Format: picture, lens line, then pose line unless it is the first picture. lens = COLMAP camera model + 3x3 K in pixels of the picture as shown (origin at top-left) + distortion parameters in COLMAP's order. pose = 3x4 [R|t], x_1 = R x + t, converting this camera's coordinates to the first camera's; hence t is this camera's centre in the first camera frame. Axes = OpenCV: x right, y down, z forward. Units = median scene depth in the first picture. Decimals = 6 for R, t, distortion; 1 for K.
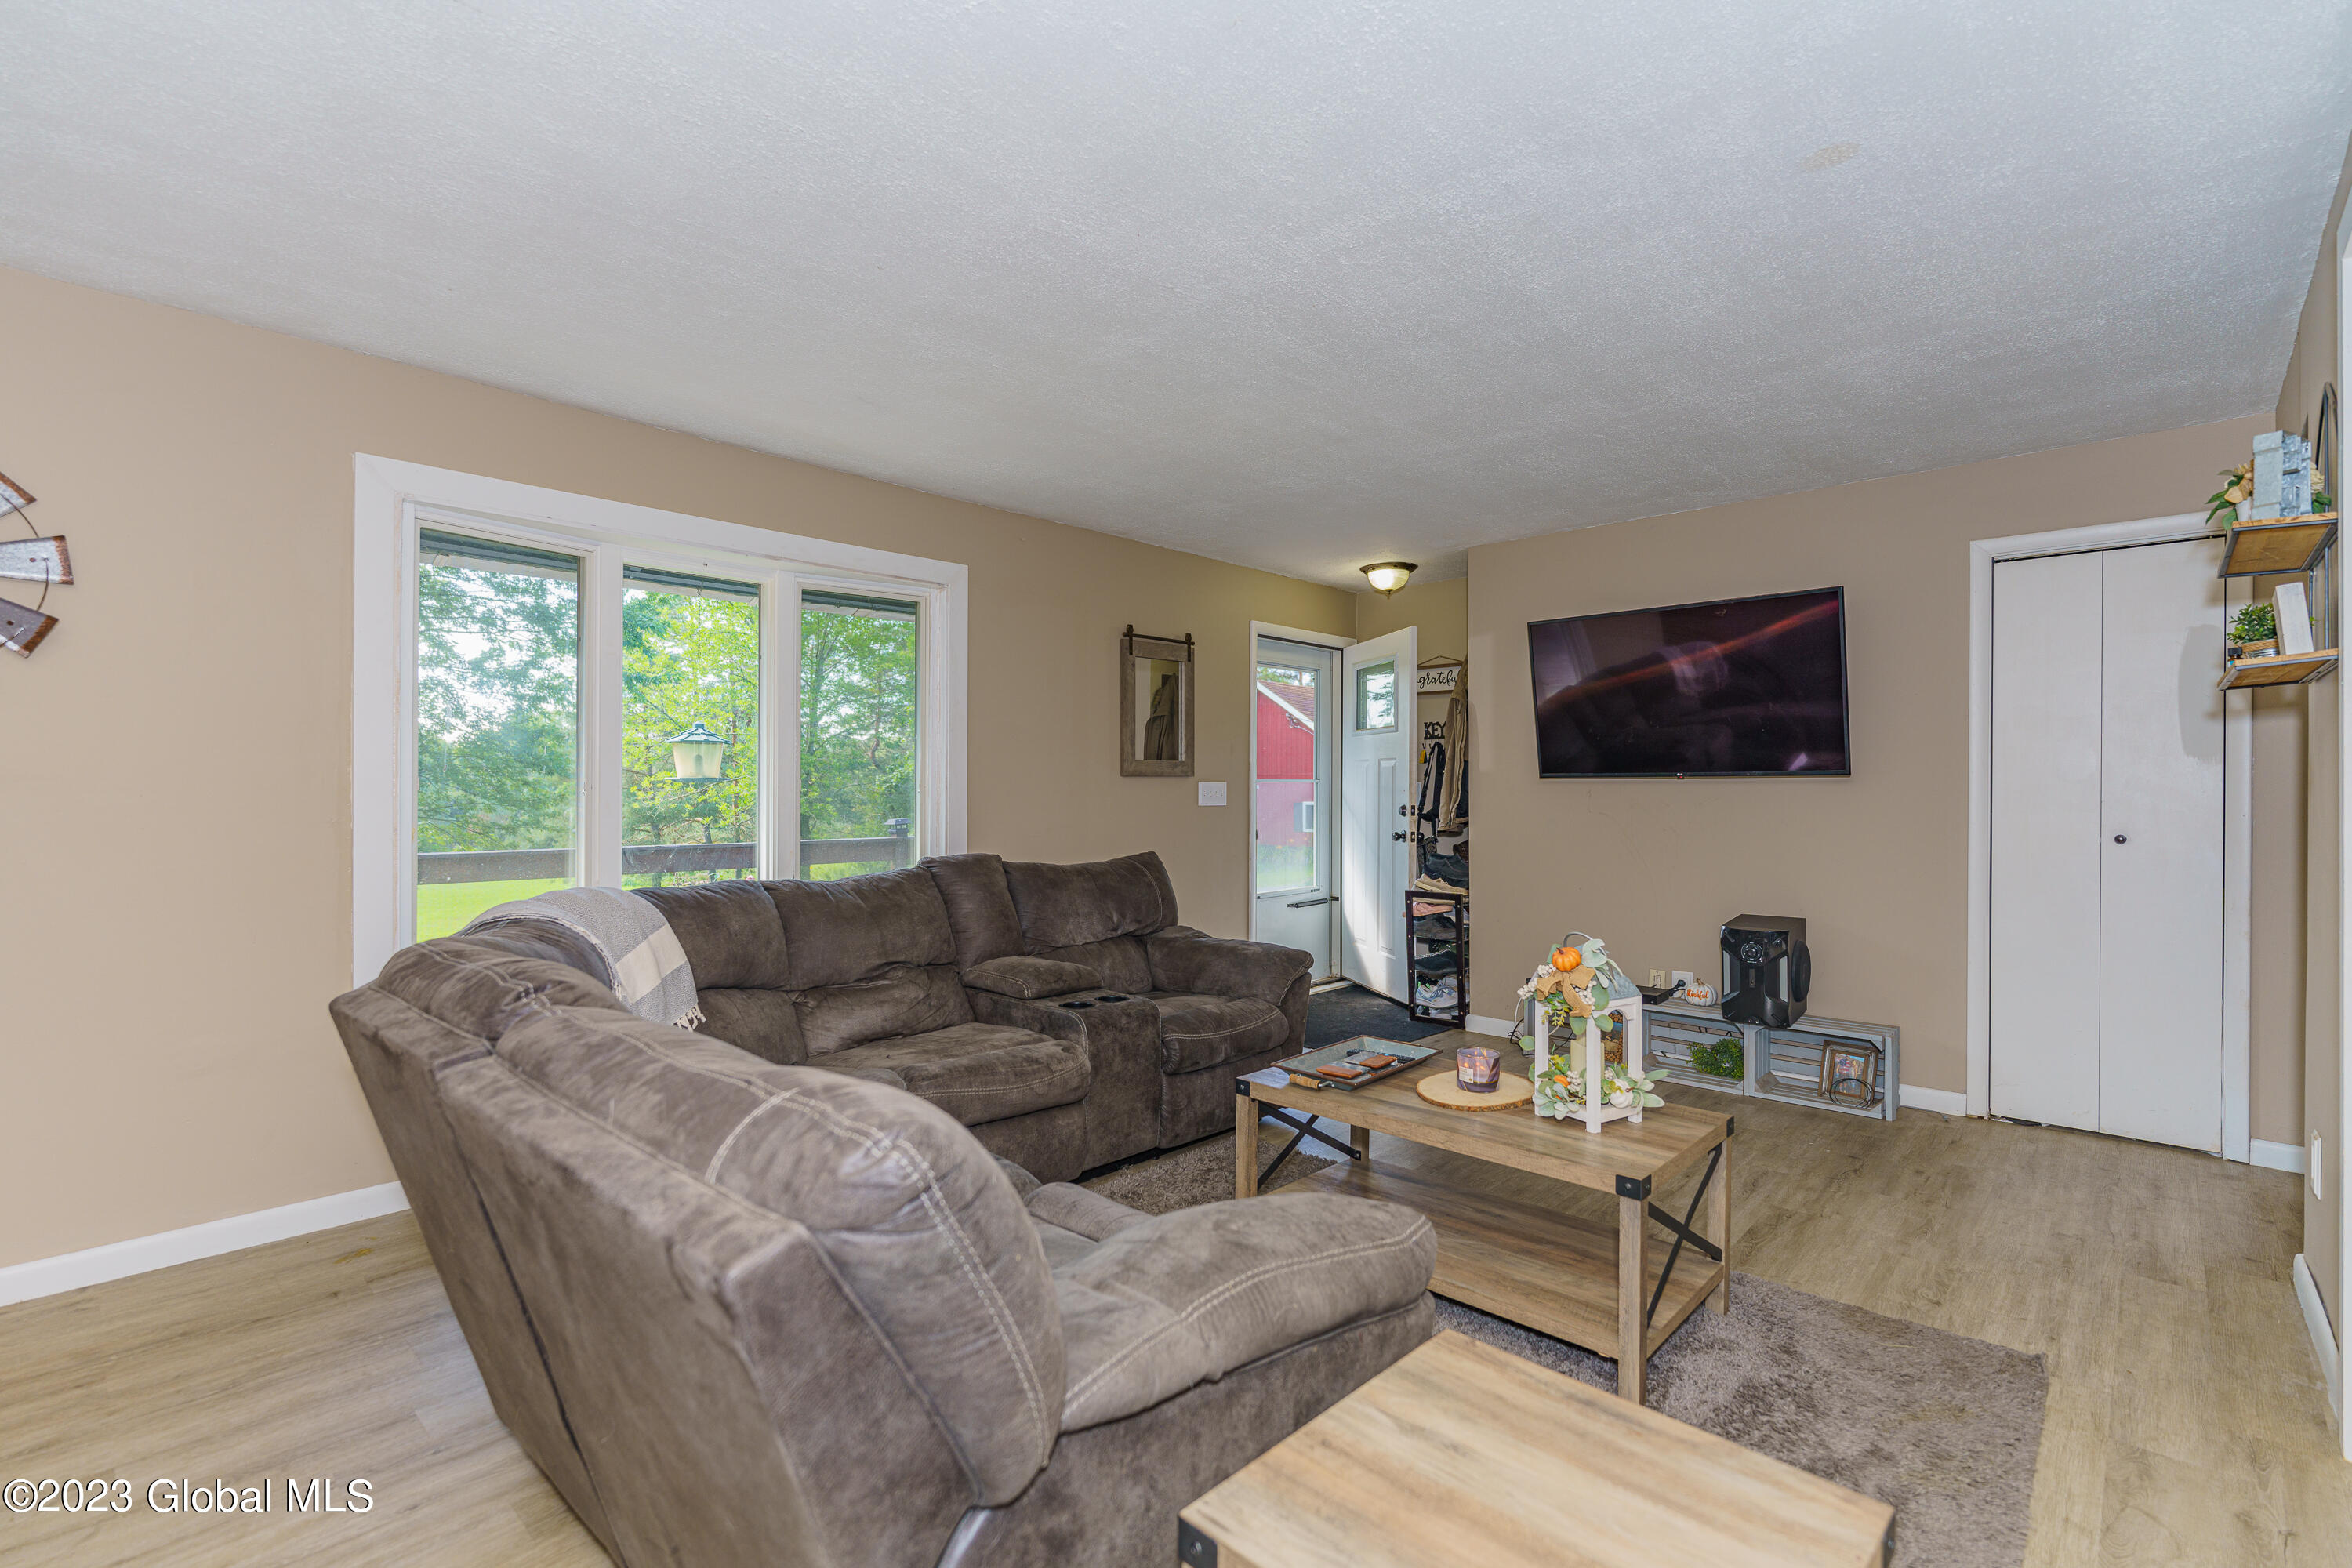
lens RADIAL K [[1070.2, 0, 1177.9], [0, 1070.2, 788.0], [0, 0, 1]] dist [0.001997, 0.000361]
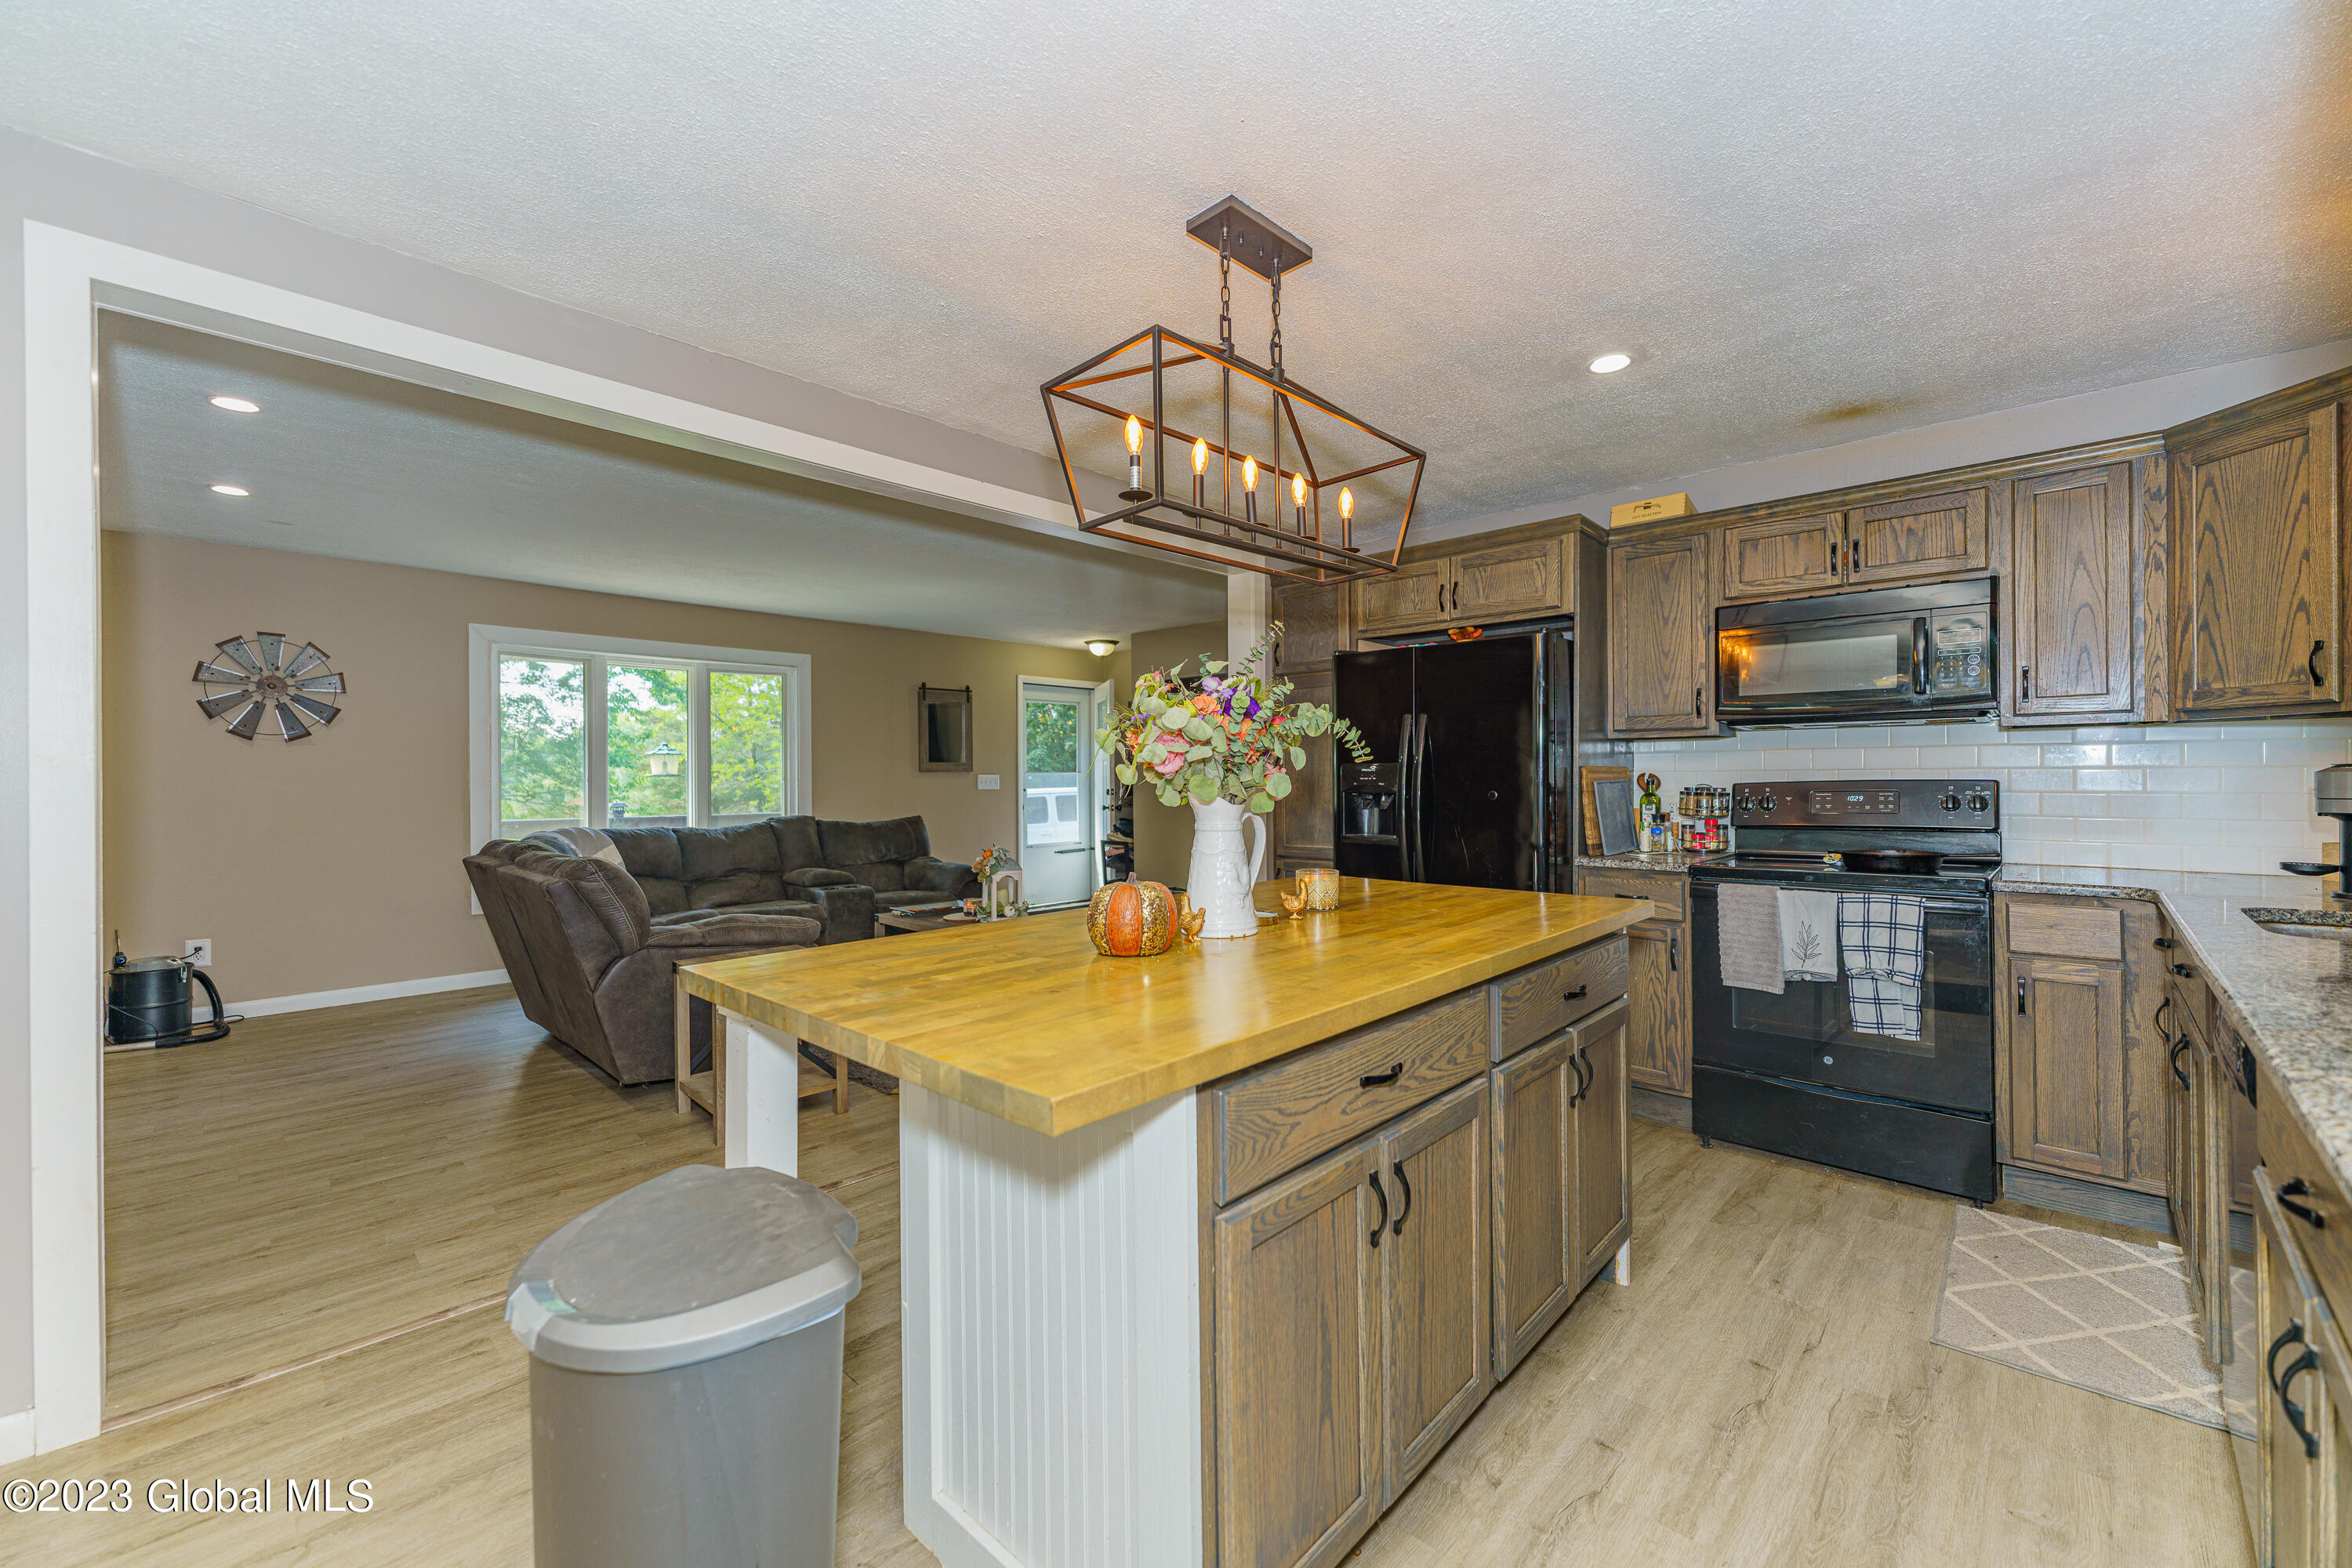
lens RADIAL K [[938.7, 0, 1175.1], [0, 938.7, 783.3], [0, 0, 1]] dist [0.004942, -0.000183]
pose [[0.999927, -0.003924, -0.011396, 0.420761], [0.004027, 0.999951, 0.009018, -0.005768], [0.011360, -0.009063, 0.999894, -0.548922]]
